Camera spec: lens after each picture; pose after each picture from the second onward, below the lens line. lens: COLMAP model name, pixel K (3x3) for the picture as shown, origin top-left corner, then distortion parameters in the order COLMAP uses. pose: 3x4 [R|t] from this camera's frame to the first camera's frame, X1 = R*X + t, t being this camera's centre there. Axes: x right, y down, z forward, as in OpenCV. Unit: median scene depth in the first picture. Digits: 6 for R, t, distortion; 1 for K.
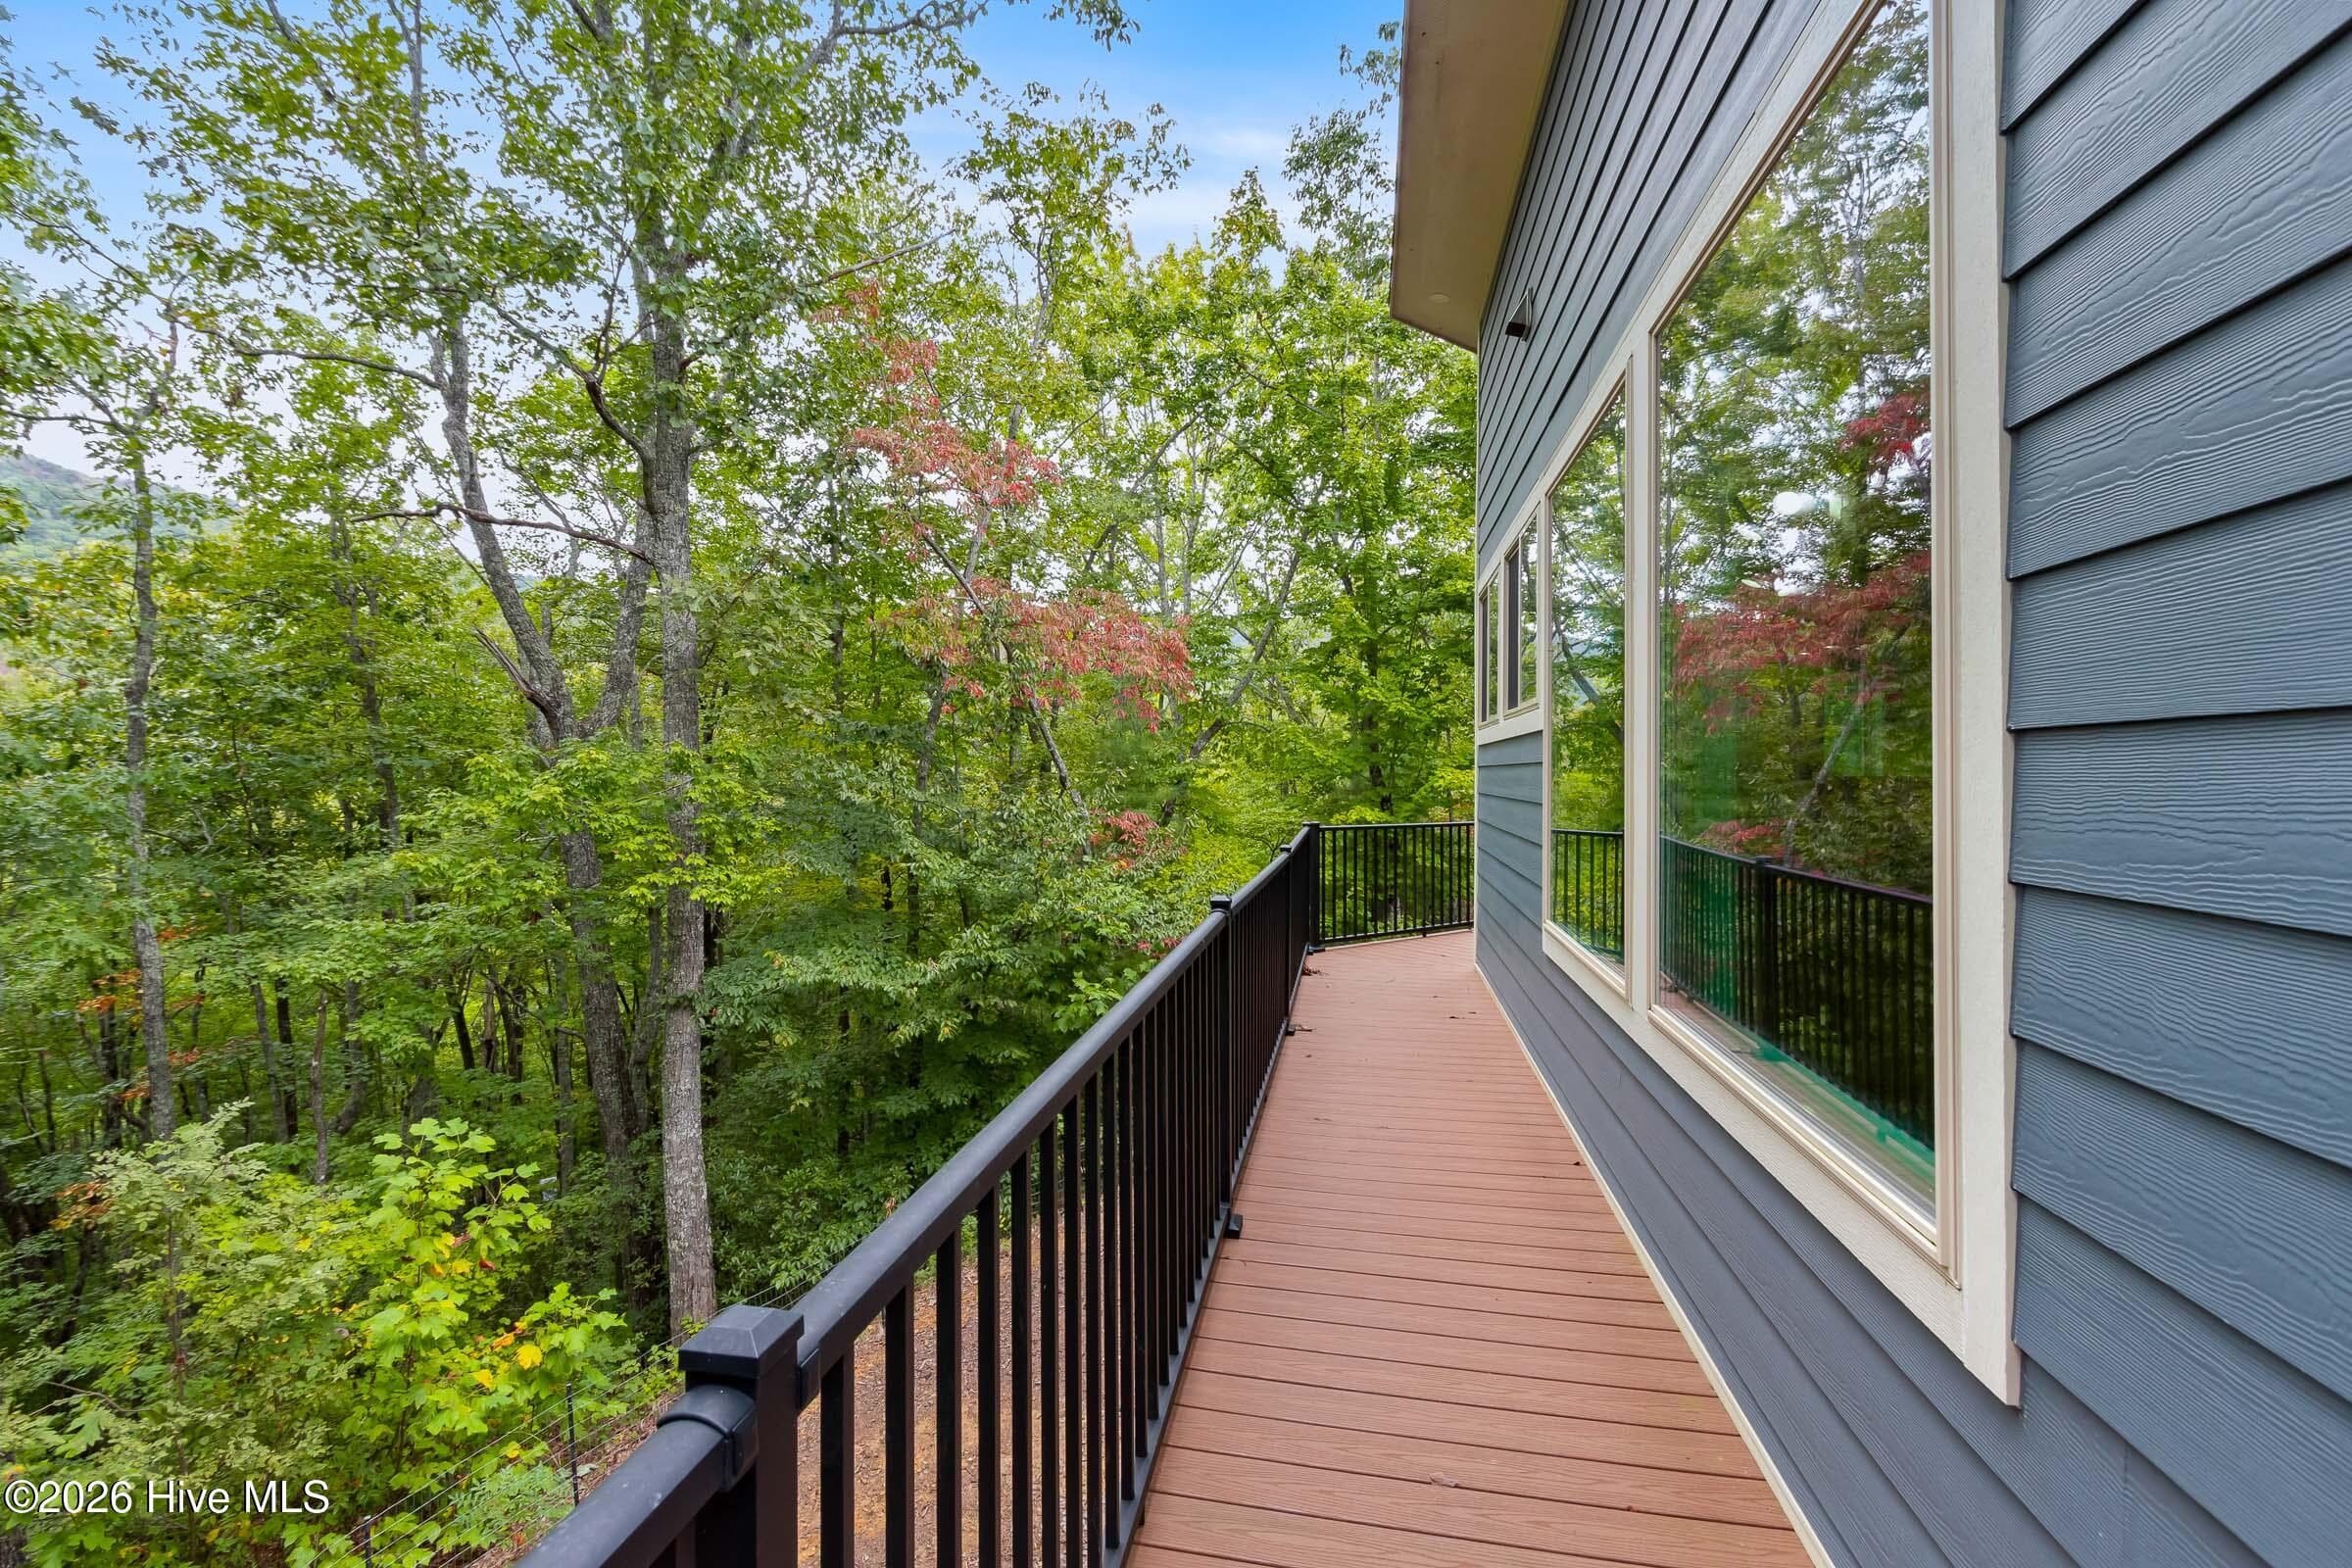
lens RADIAL K [[1086.8, 0, 1130.9], [0, 1086.8, 778.5], [0, 0, 1]] dist [0.001351, -0.000069]
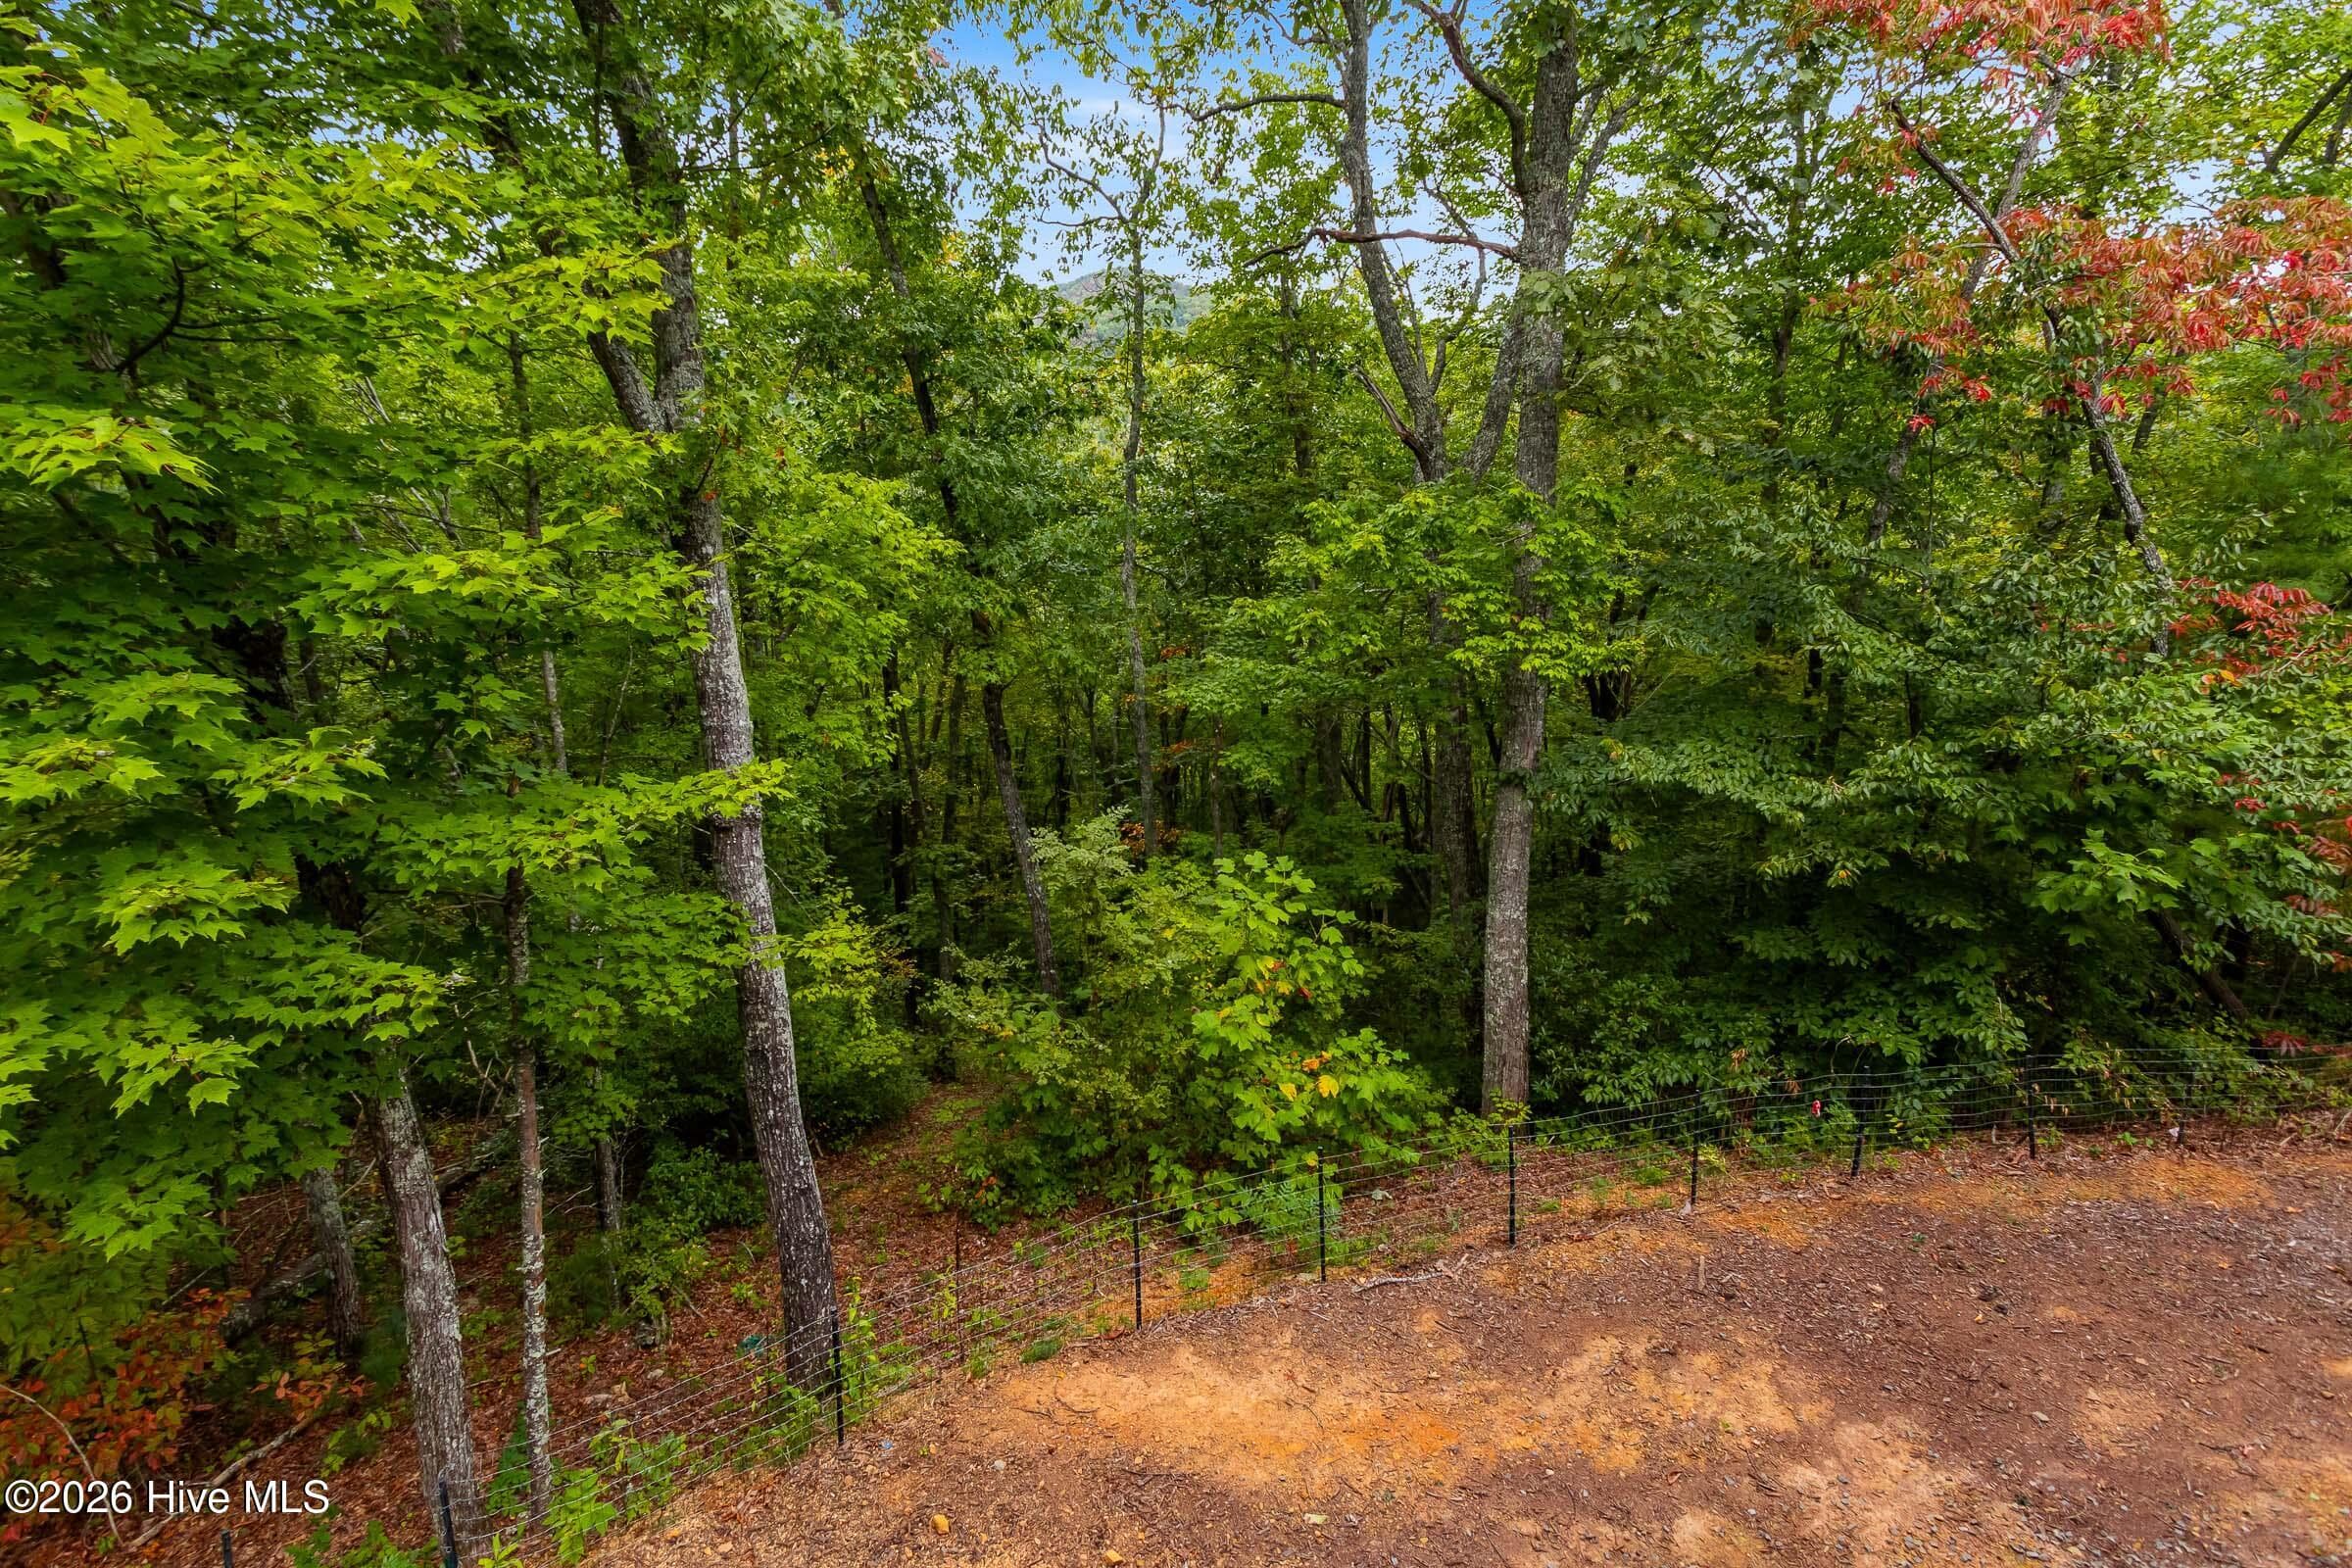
lens RADIAL K [[1086.8, 0, 1130.9], [0, 1086.8, 778.5], [0, 0, 1]] dist [0.001351, -0.000069]
pose [[0.692265, 0.166715, -0.702122, 0.005175], [-0.003668, 0.973749, 0.227594, -0.000661], [0.721634, -0.154980, 0.674704, 0.148222]]
